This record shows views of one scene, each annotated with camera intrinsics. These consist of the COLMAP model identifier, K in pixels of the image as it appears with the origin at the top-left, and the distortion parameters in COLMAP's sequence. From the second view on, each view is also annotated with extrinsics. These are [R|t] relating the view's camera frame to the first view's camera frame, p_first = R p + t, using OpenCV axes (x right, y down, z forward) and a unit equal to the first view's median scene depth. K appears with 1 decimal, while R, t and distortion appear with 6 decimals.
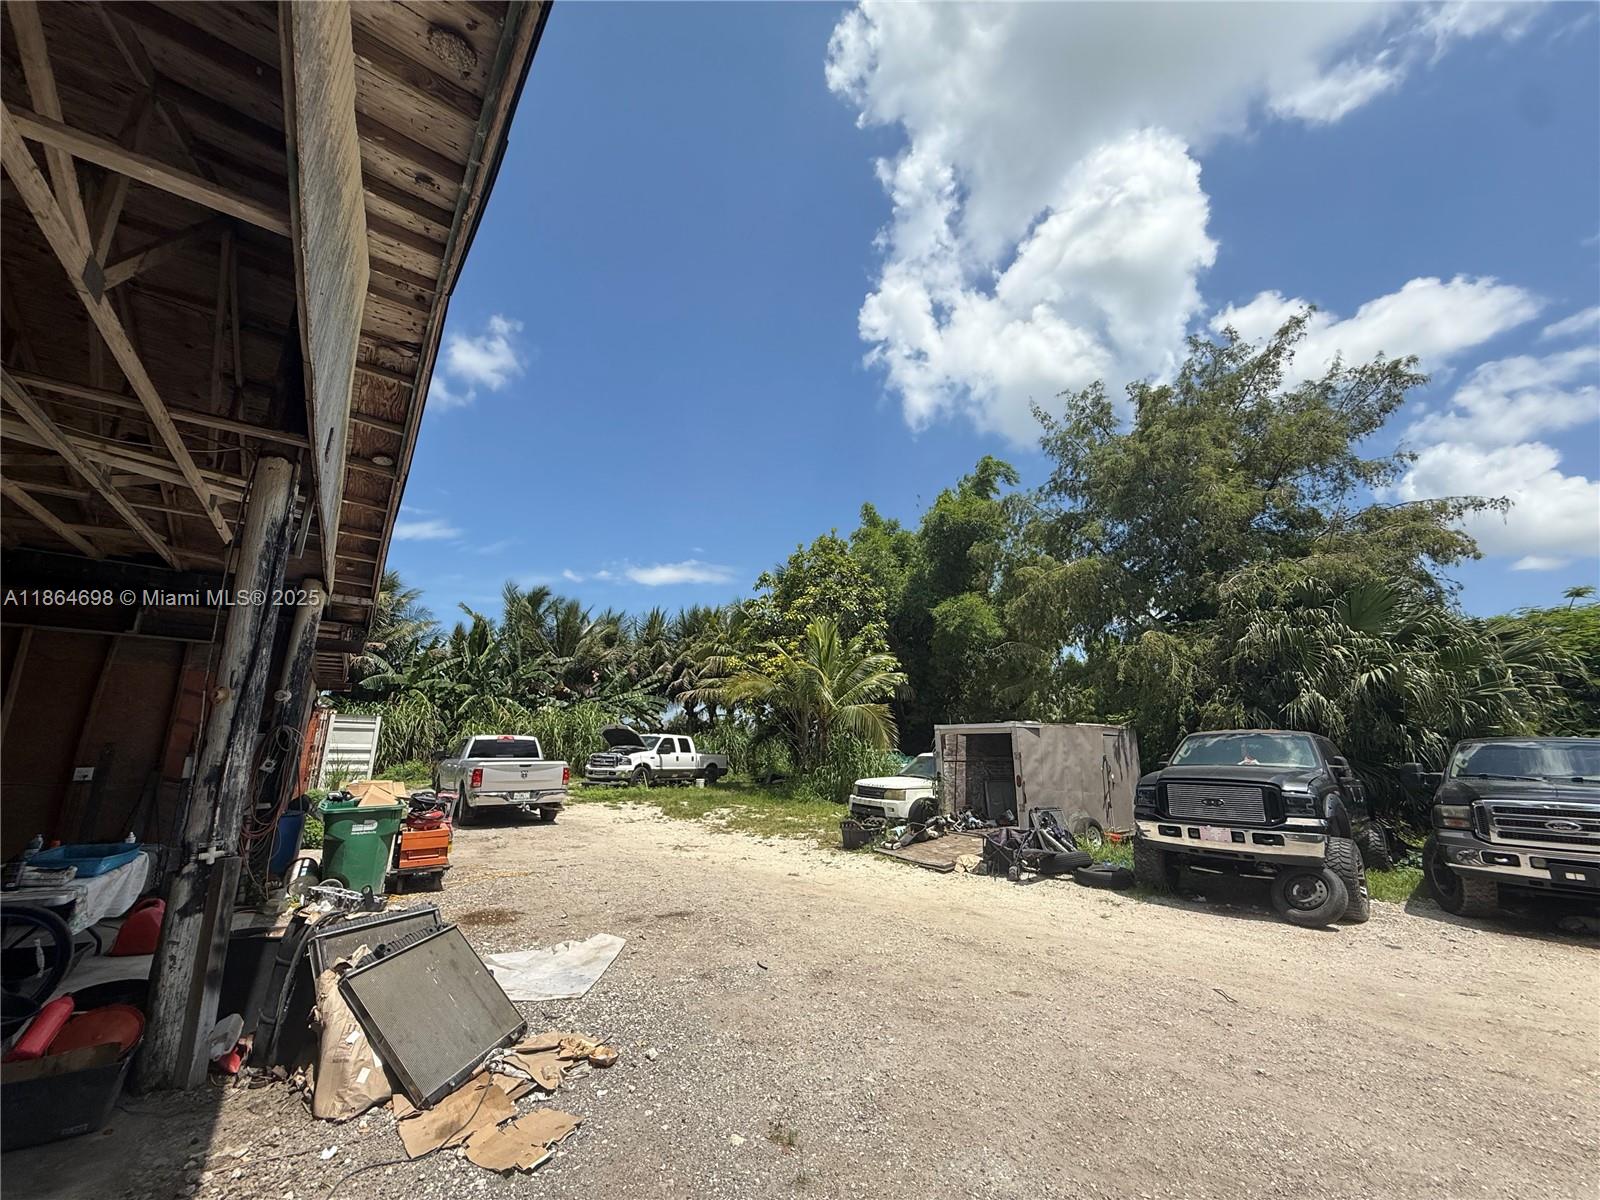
lens RADIAL K [[635.7, 0, 803.7], [0, 635.7, 596.4], [0, 0, 1]] dist [-0.001867, -0.000230]
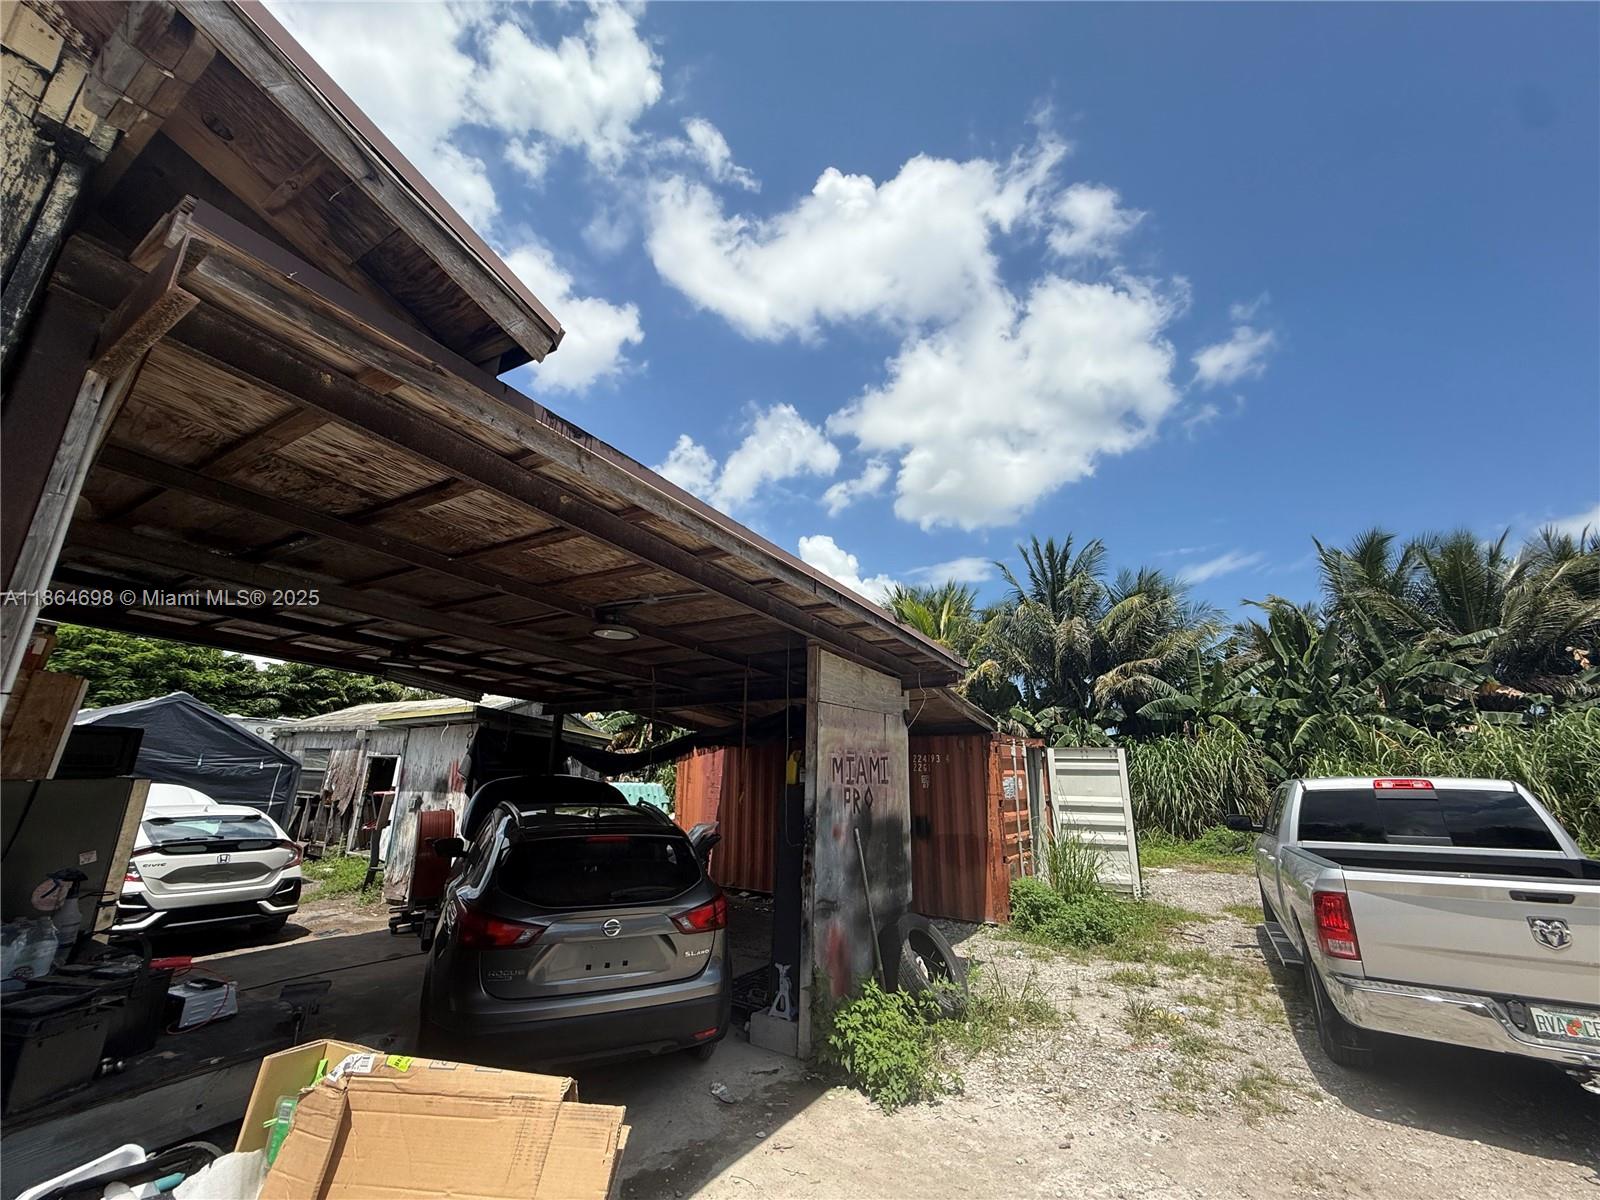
lens RADIAL K [[635.7, 0, 791.6], [0, 635.7, 591.0], [0, 0, 1]] dist [-0.001867, -0.000230]
pose [[0.382818, -0.271280, -0.883095, -0.132525], [0.201532, 0.957413, -0.206747, 0.064295], [0.901574, -0.098825, 0.421187, 0.288953]]
